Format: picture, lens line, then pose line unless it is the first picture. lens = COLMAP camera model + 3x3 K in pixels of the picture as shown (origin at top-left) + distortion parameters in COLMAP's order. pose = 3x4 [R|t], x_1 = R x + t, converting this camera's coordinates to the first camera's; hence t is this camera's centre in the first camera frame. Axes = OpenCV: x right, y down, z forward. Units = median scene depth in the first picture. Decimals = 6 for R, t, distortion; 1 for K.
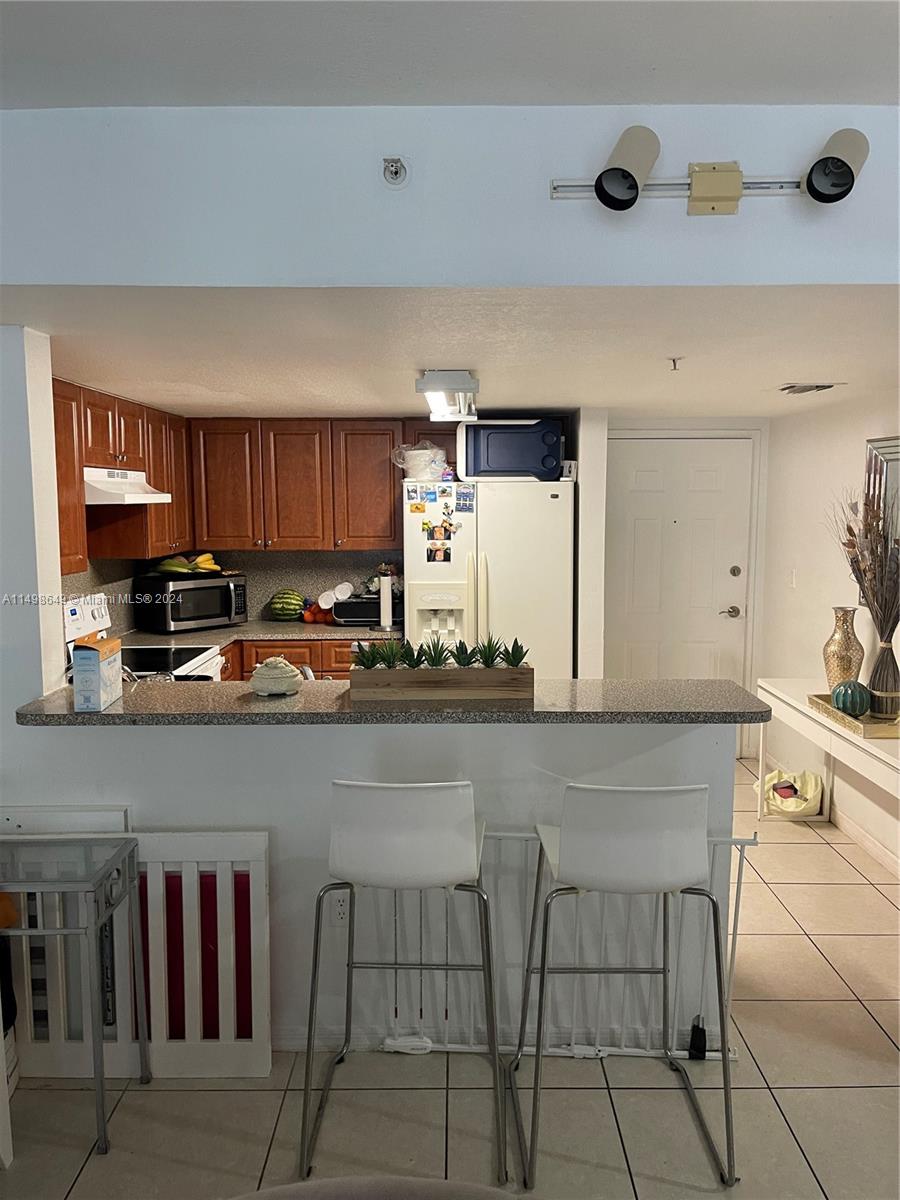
lens RADIAL K [[896.0, 0, 450.1], [0, 896.0, 598.4], [0, 0, 1]] dist [0.012903, -0.005910]
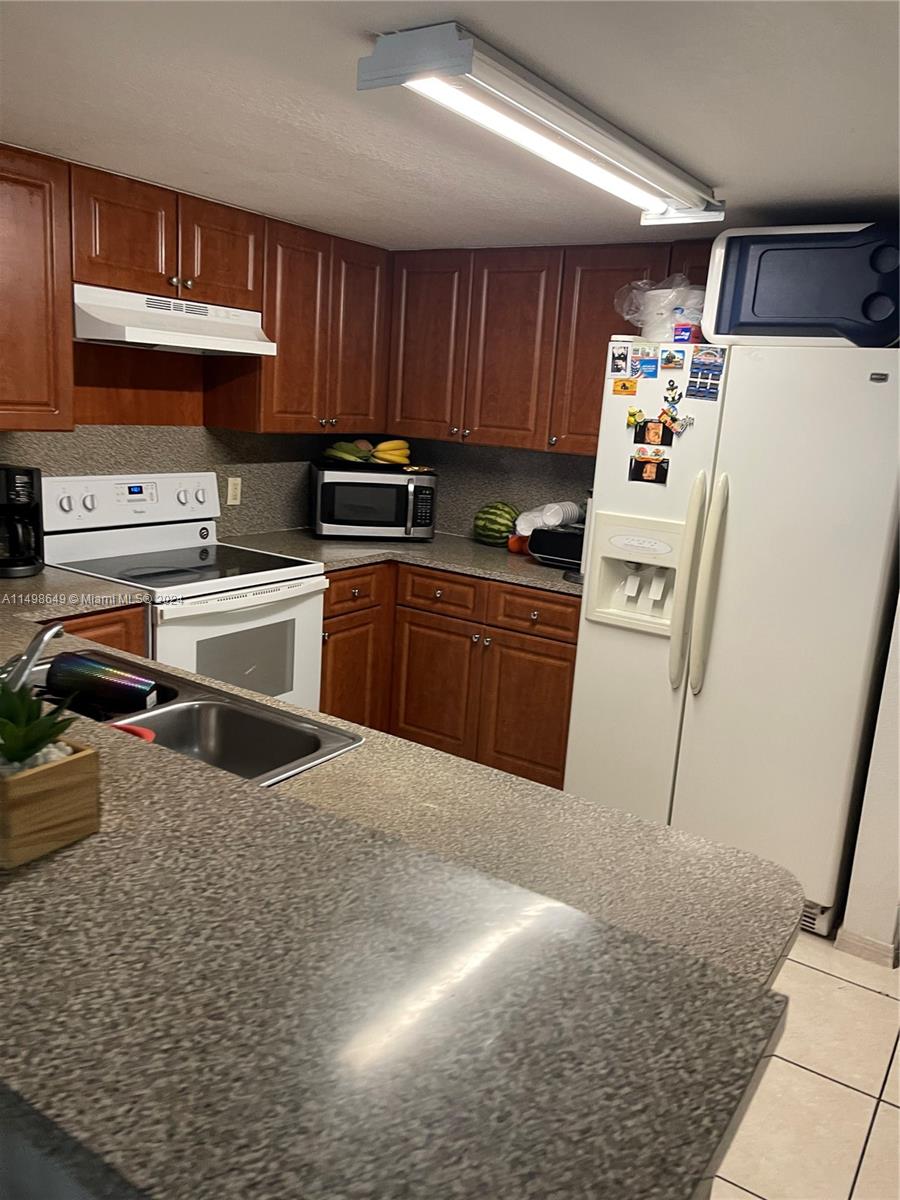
lens RADIAL K [[896.0, 0, 448.6], [0, 896.0, 602.2], [0, 0, 1]] dist [0.012903, -0.005910]
pose [[0.826257, 0.182828, -0.532797, 0.208158], [-0.131066, 0.982301, 0.133817, -0.025283], [0.547833, -0.040736, 0.835596, 0.435933]]
